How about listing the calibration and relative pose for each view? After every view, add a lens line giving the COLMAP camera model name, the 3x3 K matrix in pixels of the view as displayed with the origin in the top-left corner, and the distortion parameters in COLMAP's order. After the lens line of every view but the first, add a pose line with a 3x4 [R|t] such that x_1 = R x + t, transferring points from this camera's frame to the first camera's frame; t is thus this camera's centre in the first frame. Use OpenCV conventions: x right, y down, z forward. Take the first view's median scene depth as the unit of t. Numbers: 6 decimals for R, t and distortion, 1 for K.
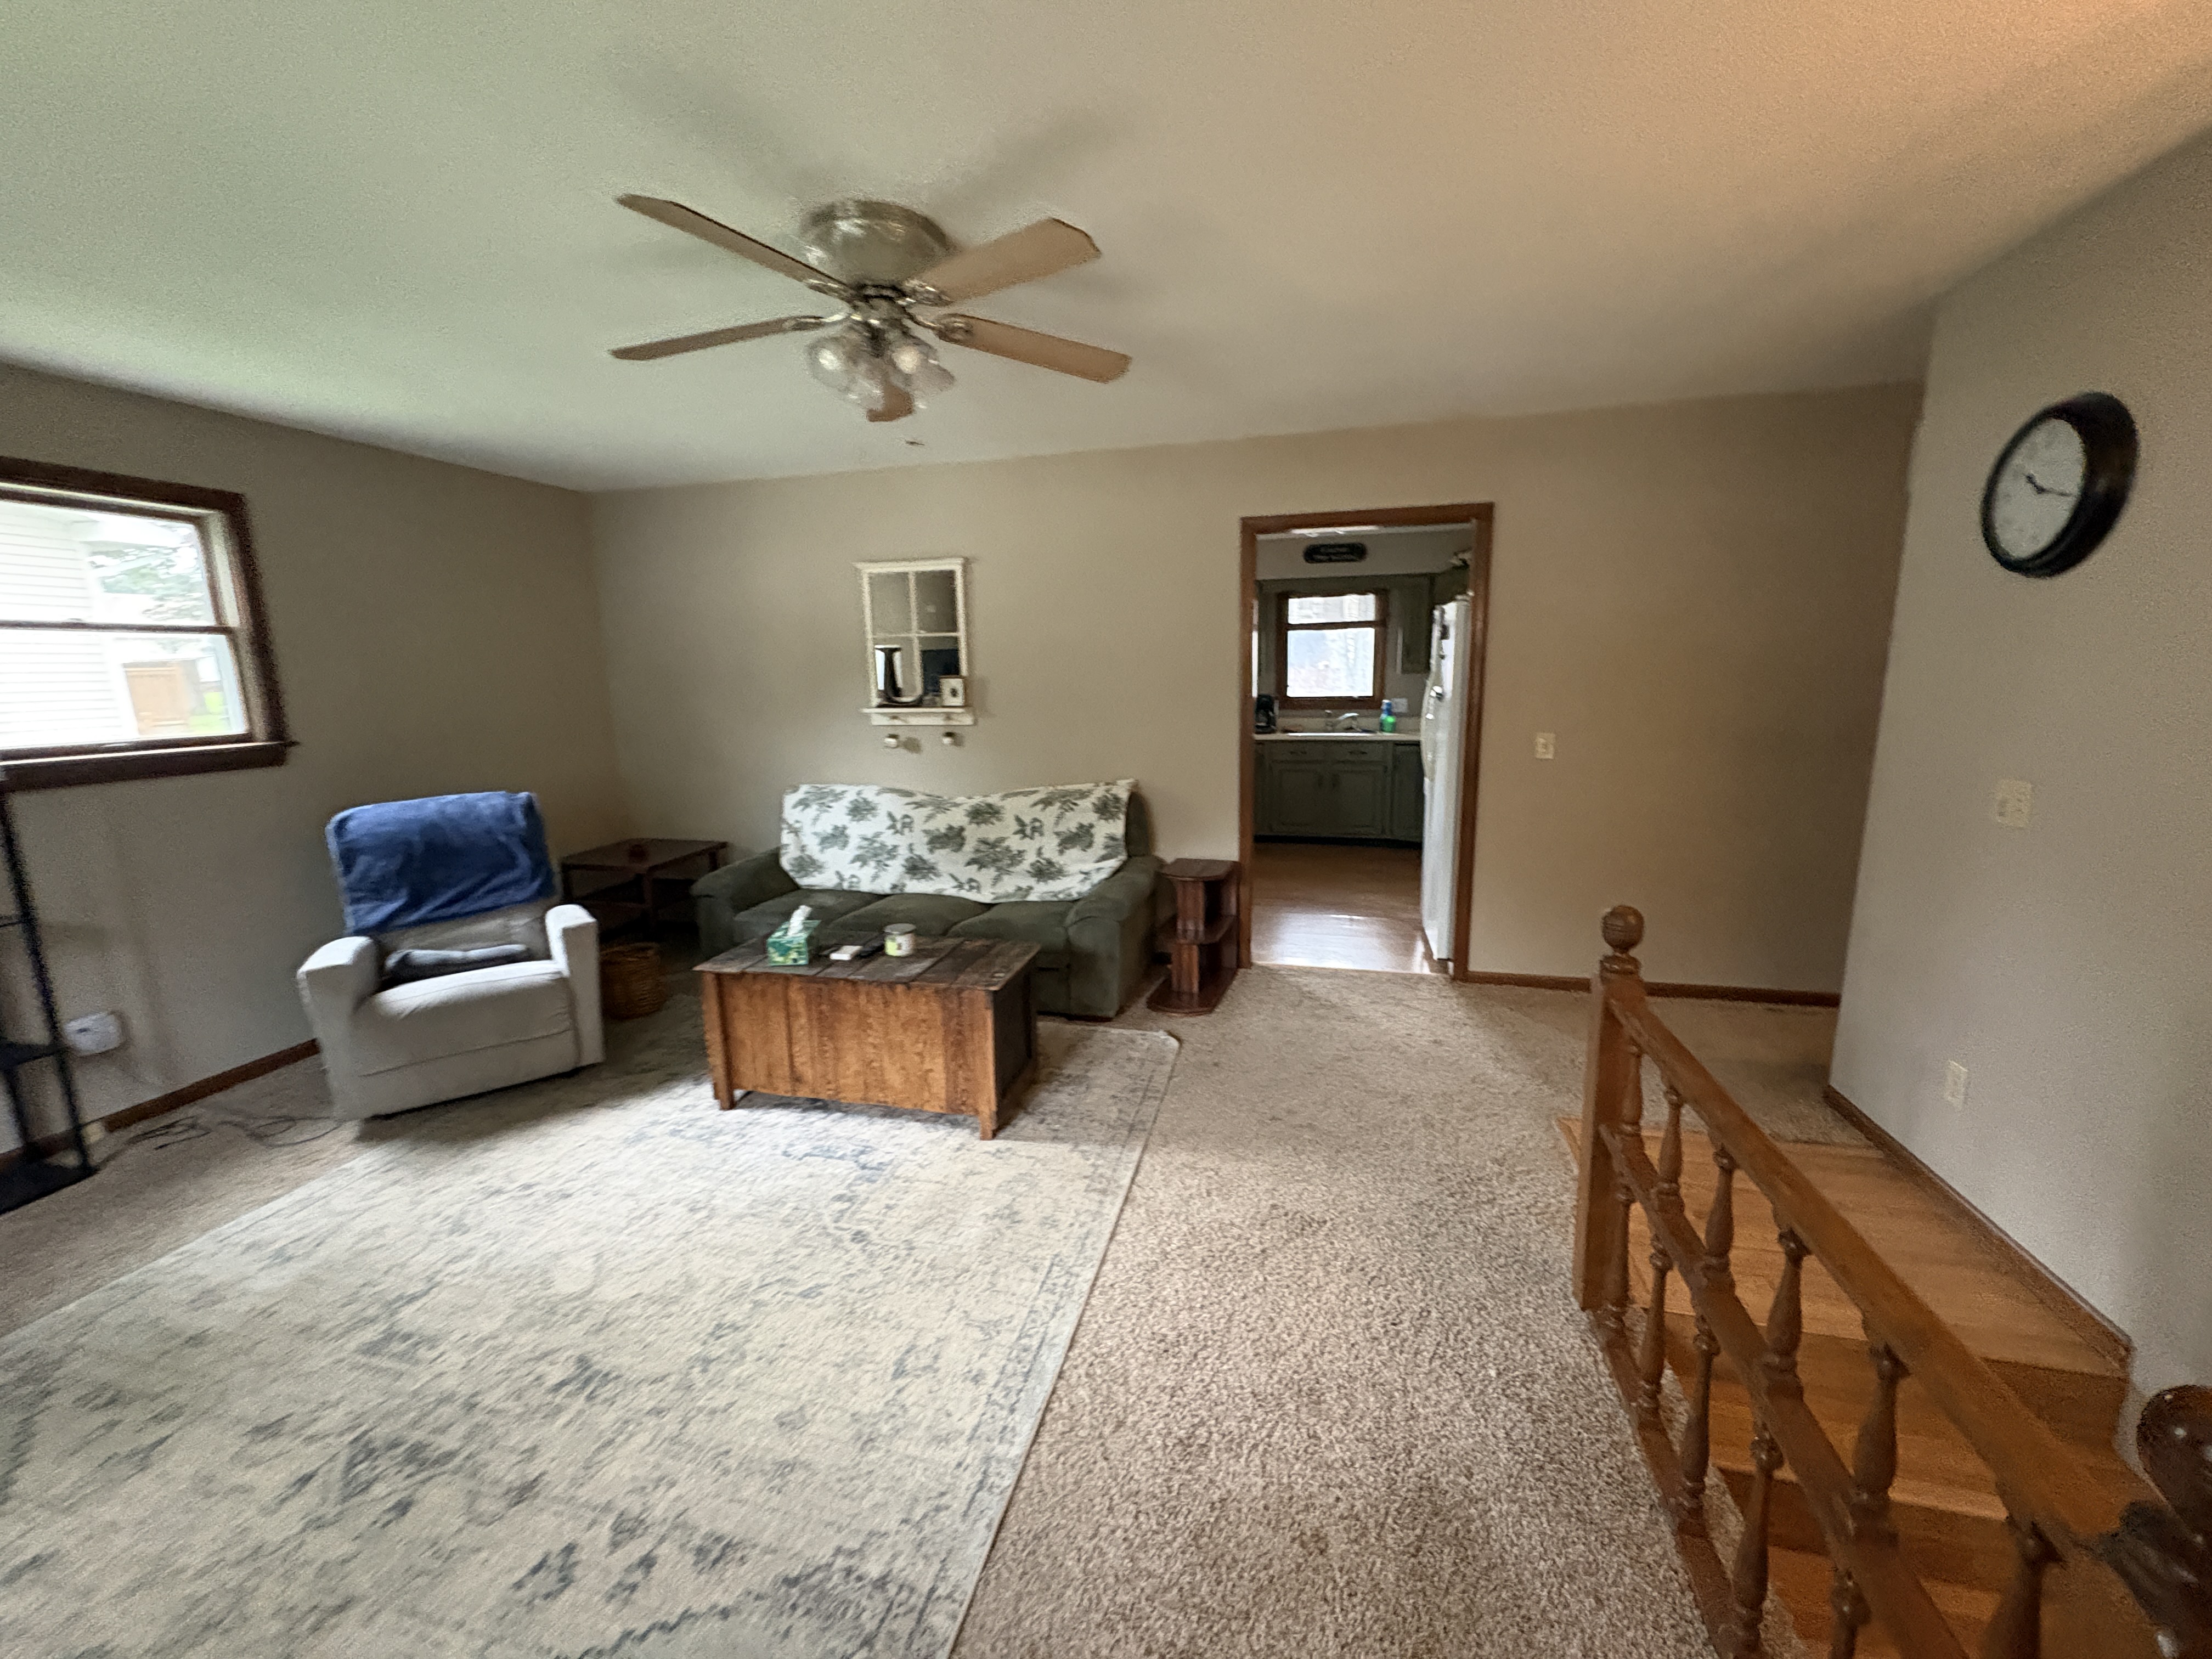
lens RADIAL K [[877.3, 0, 1108.3], [0, 877.3, 821.9], [0, 0, 1]] dist [-0.005387, 0.001926]
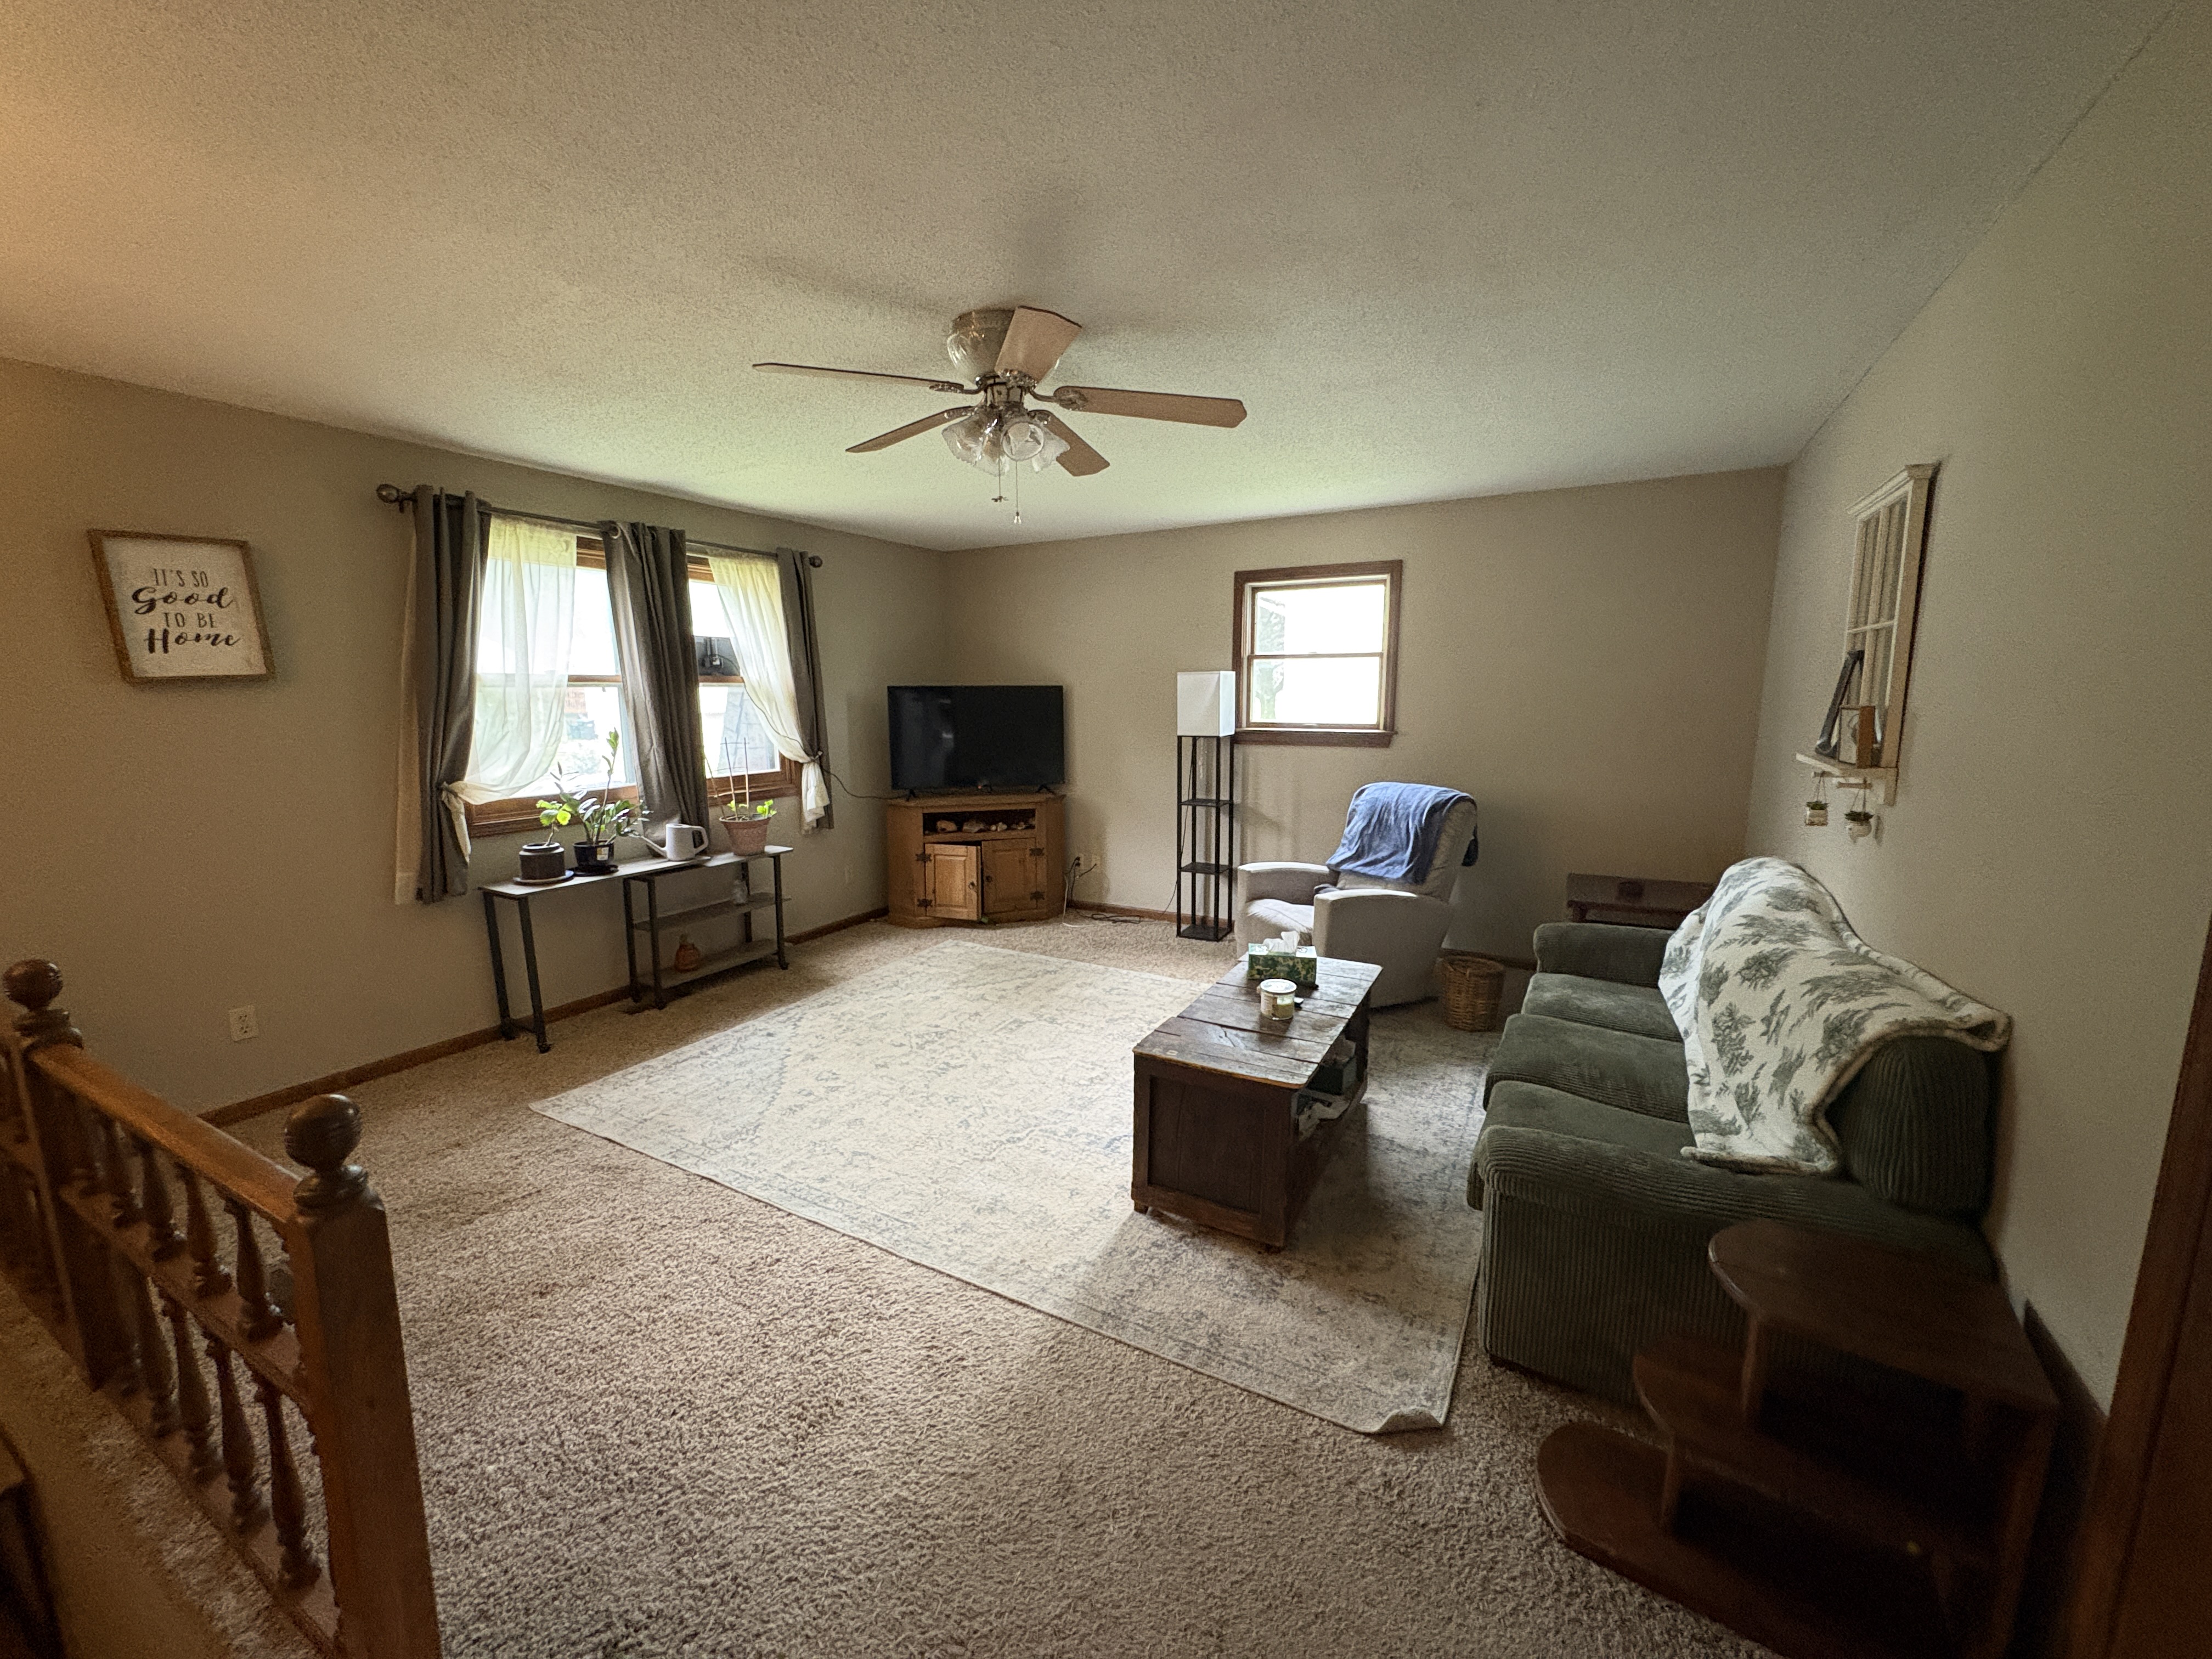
lens RADIAL K [[877.3, 0, 1109.7], [0, 877.3, 829.4], [0, 0, 1]] dist [-0.005387, 0.001926]
pose [[-0.251489, 0.173896, -0.952110, 0.808752], [-0.161623, 0.962369, 0.218460, -0.255933], [0.954270, 0.208823, -0.213920, 1.309753]]
